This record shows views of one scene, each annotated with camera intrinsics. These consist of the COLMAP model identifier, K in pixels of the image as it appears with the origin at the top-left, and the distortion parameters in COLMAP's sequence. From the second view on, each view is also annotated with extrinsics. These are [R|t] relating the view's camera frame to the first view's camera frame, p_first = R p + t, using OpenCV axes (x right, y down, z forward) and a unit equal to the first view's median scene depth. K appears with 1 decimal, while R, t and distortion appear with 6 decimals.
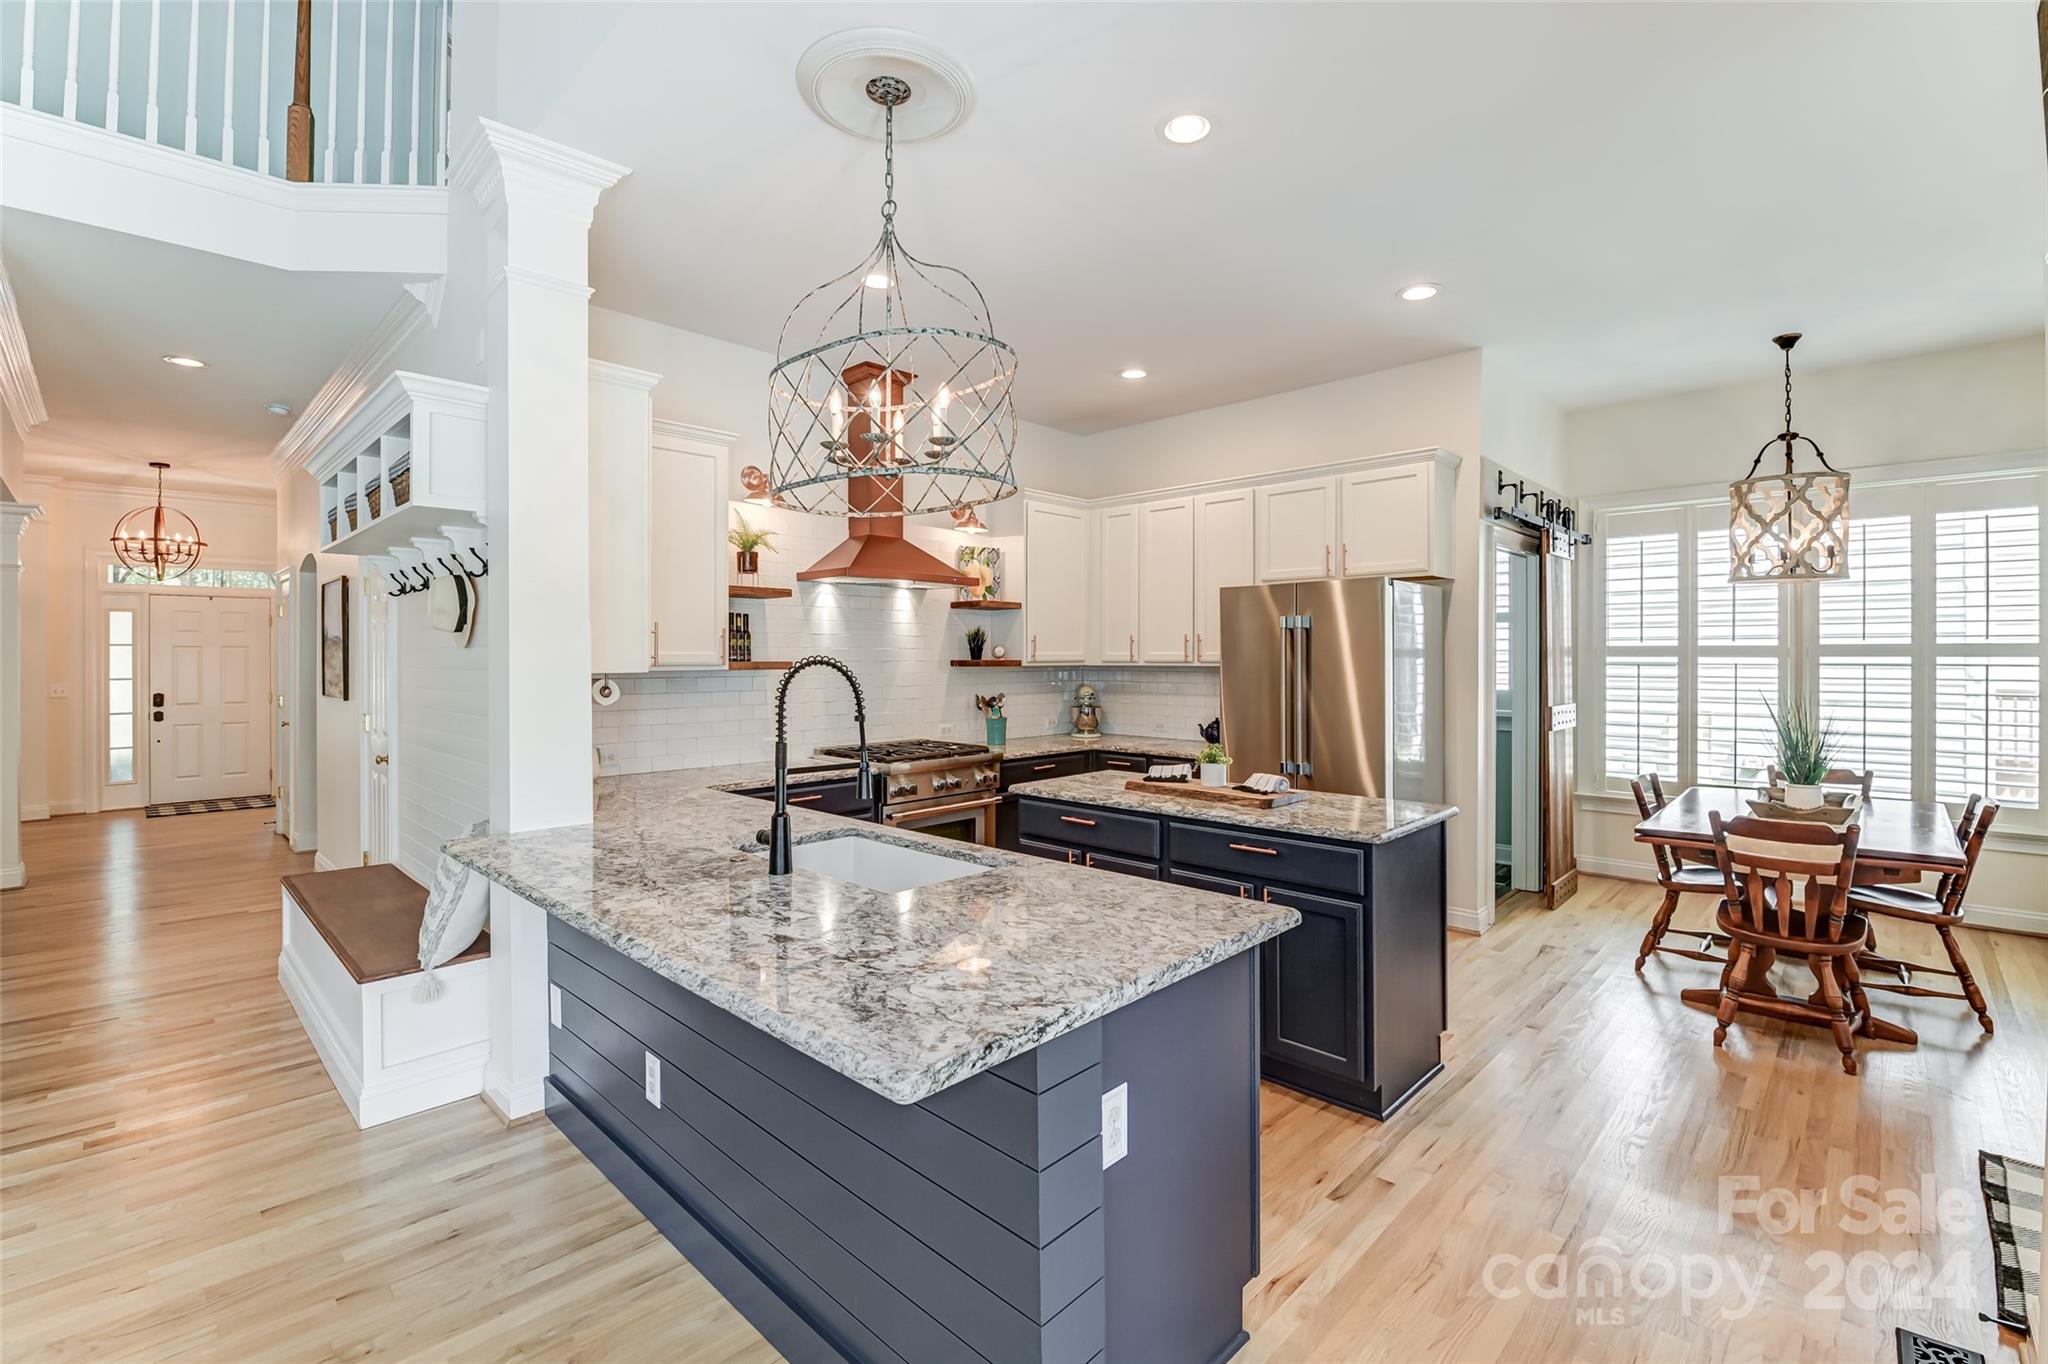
lens RADIAL K [[894.2, 0, 1032.5], [0, 894.2, 652.6], [0, 0, 1]] dist [-0.002660, -0.009335]
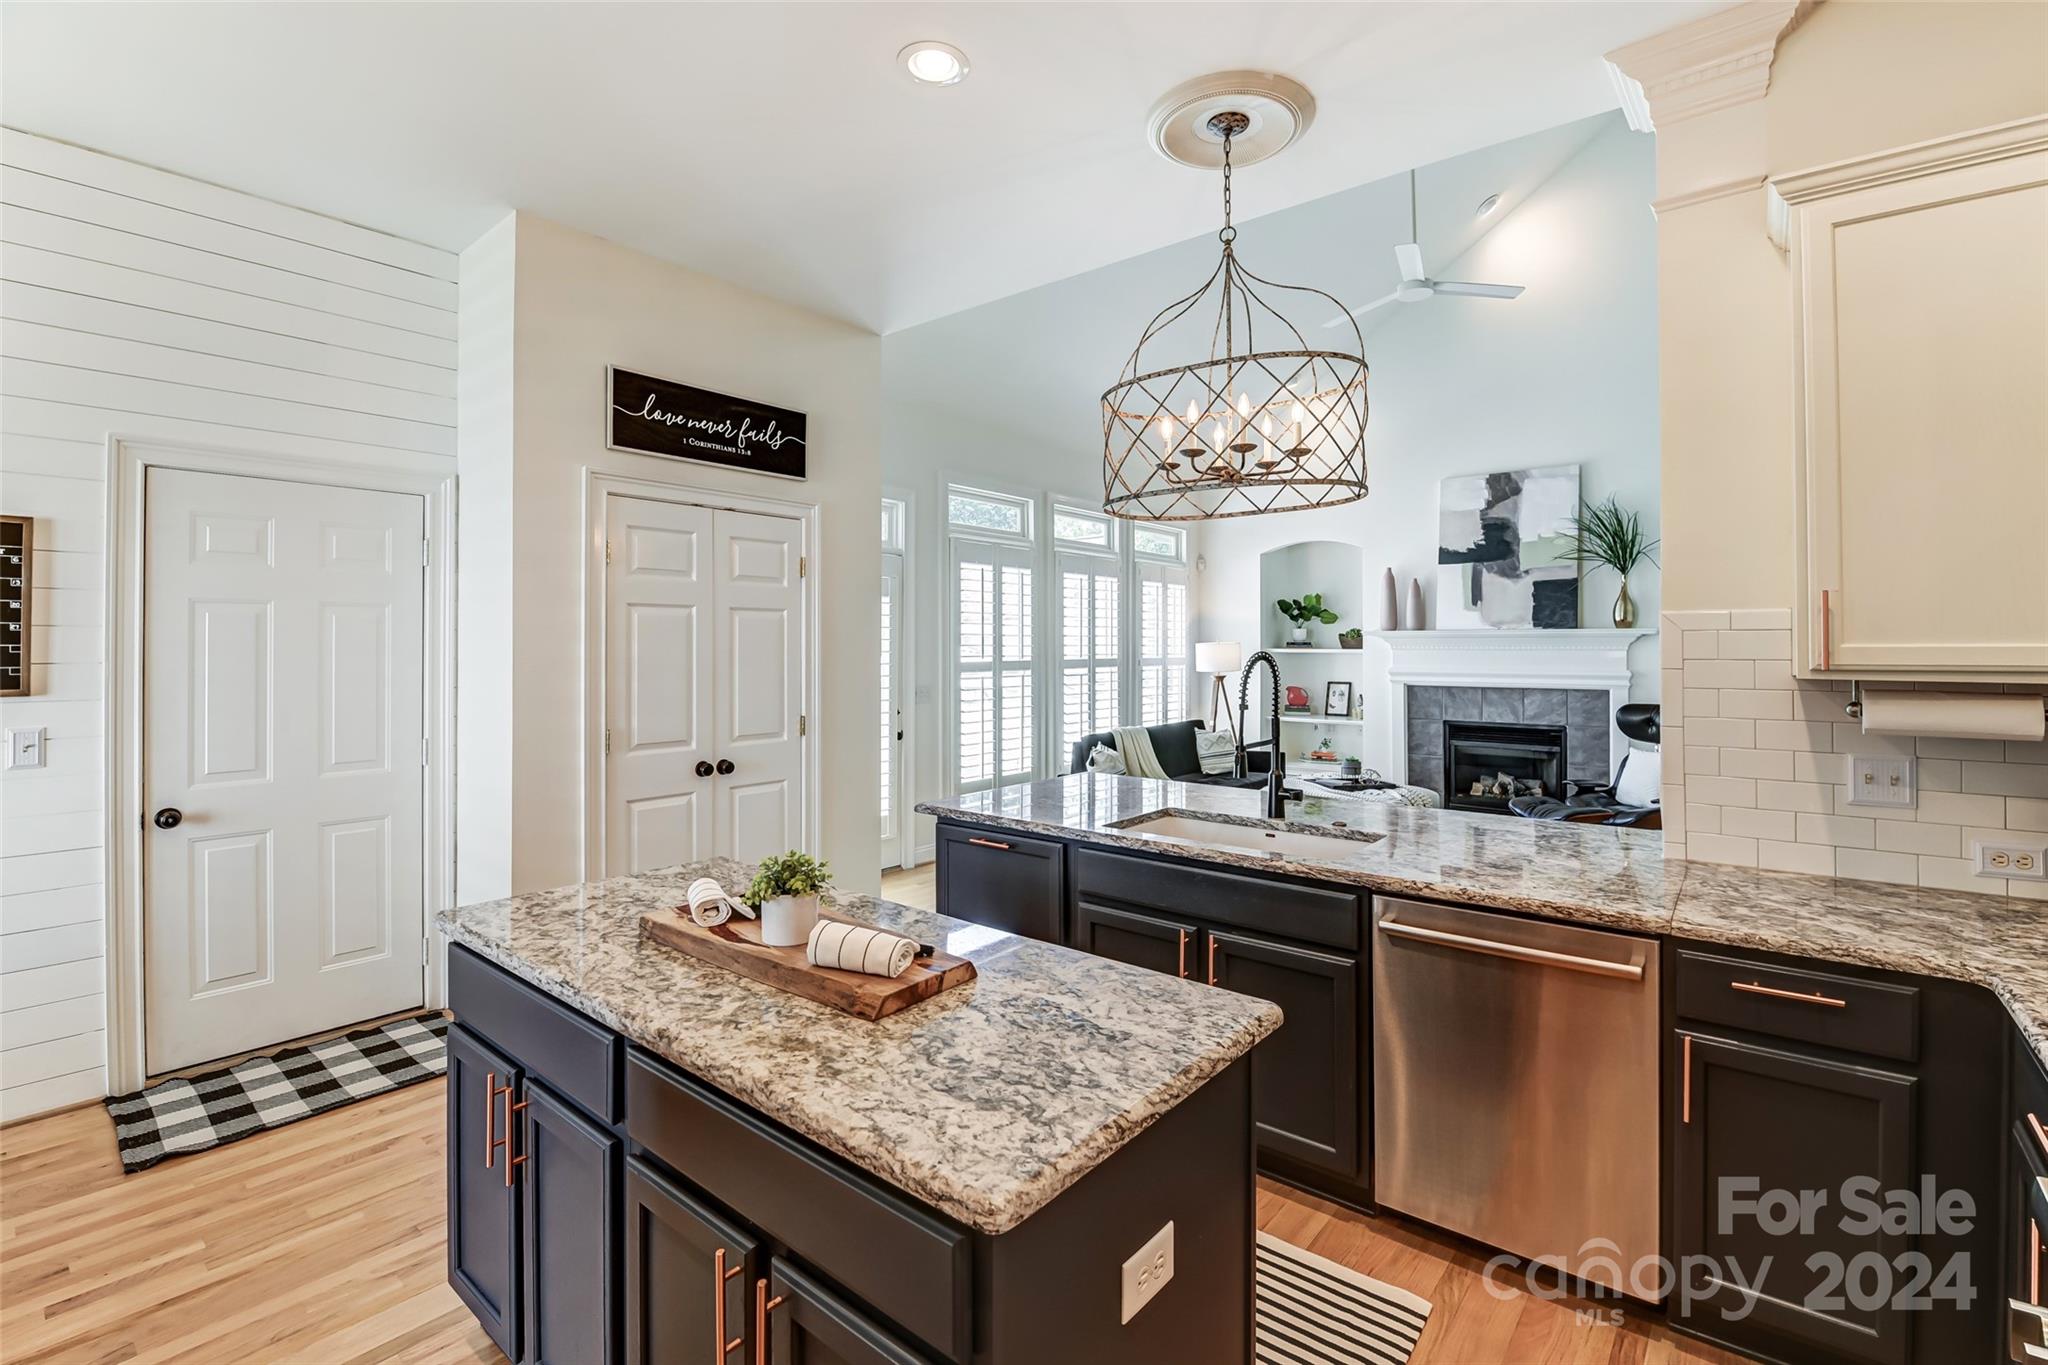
lens RADIAL K [[894.2, 0, 1049.1], [0, 894.2, 636.1], [0, 0, 1]] dist [-0.002660, -0.009335]
pose [[-0.995346, 0.002868, -0.096324, 0.086299], [0.004569, 0.999837, -0.017441, 0.002162], [0.096258, -0.017800, -0.995197, 1.147050]]
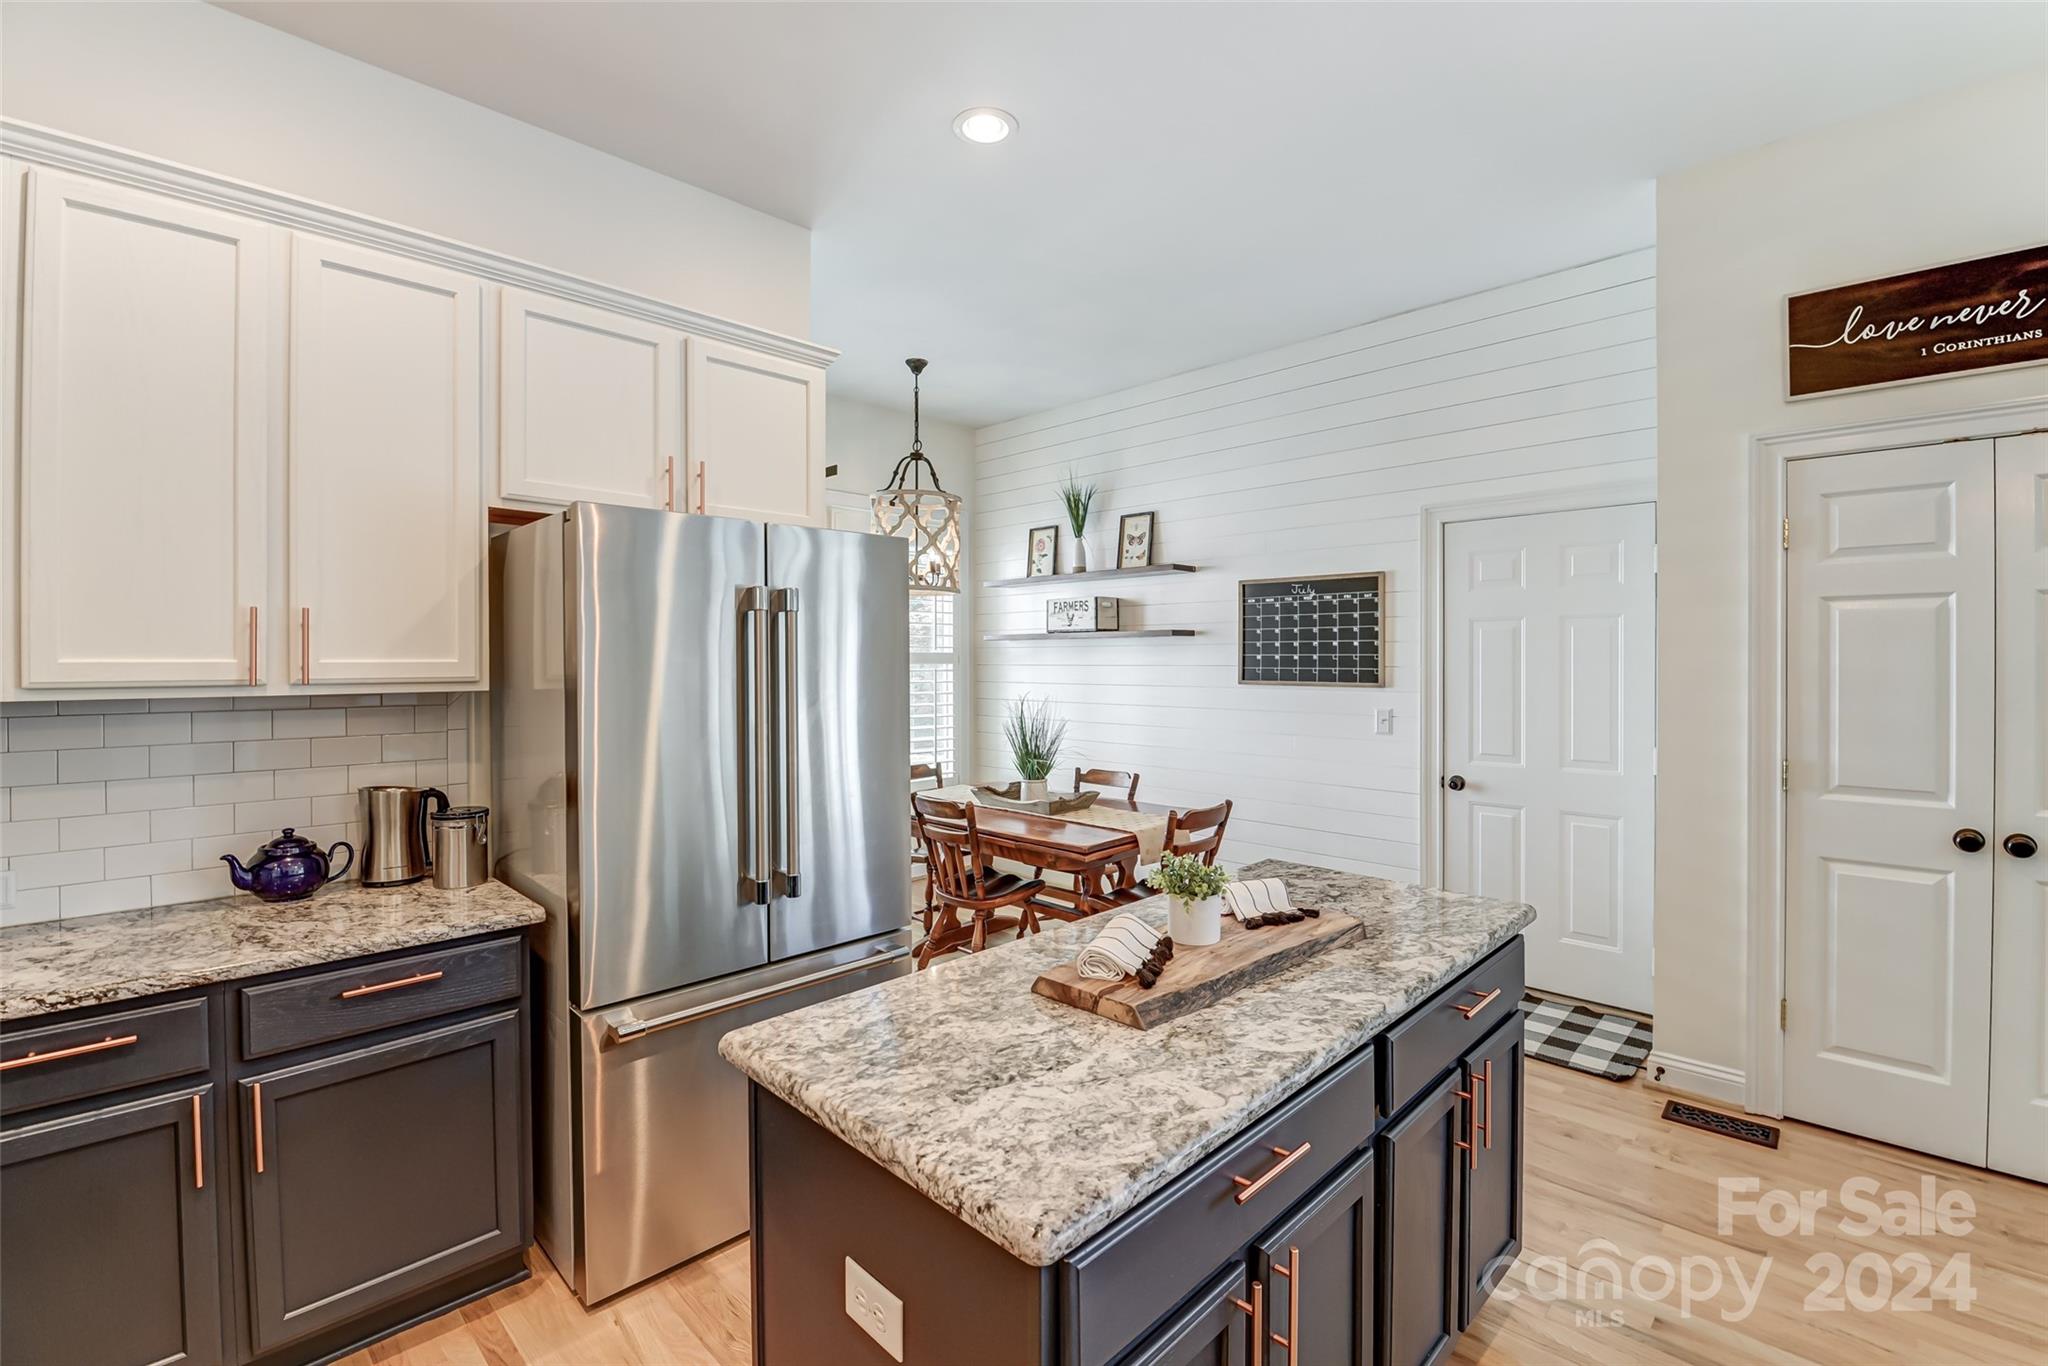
lens RADIAL K [[894.2, 0, 1049.1], [0, 894.2, 659.9], [0, 0, 1]] dist [-0.002660, -0.009335]
pose [[-0.007092, -0.000809, 0.999975, -0.215906], [-0.002310, 0.999997, 0.000793, 0.000283], [-0.999972, -0.002304, -0.007094, 0.842428]]
